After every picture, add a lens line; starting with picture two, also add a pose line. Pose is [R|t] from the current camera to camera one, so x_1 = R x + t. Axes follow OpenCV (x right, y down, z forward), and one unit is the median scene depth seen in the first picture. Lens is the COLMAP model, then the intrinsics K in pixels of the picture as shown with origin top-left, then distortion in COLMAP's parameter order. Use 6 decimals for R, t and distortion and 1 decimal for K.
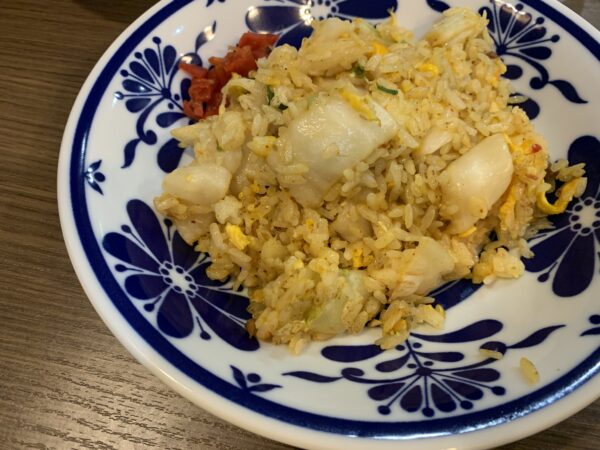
lens RADIAL K [[461.0, 0, 287.5], [0, 461.0, 233.1], [0, 0, 1]] dist [-0.005349, -0.005095]
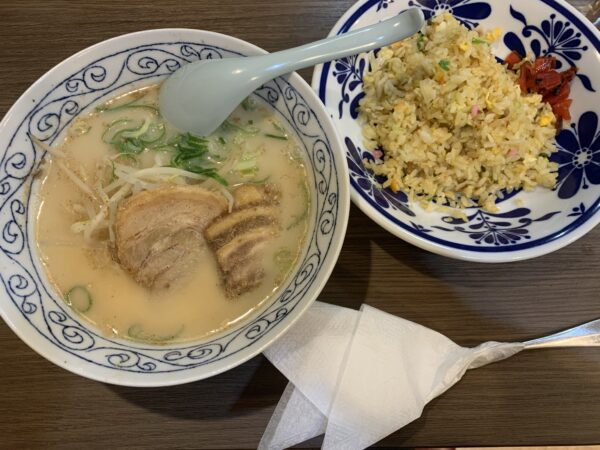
lens RADIAL K [[461.0, 0, 287.5], [0, 461.0, 233.1], [0, 0, 1]] dist [-0.005349, -0.005095]
pose [[0.998659, 0.049987, 0.013453, -0.651652], [-0.051737, 0.972430, 0.227383, -0.117094], [-0.001716, -0.227774, 0.973713, -1.041589]]
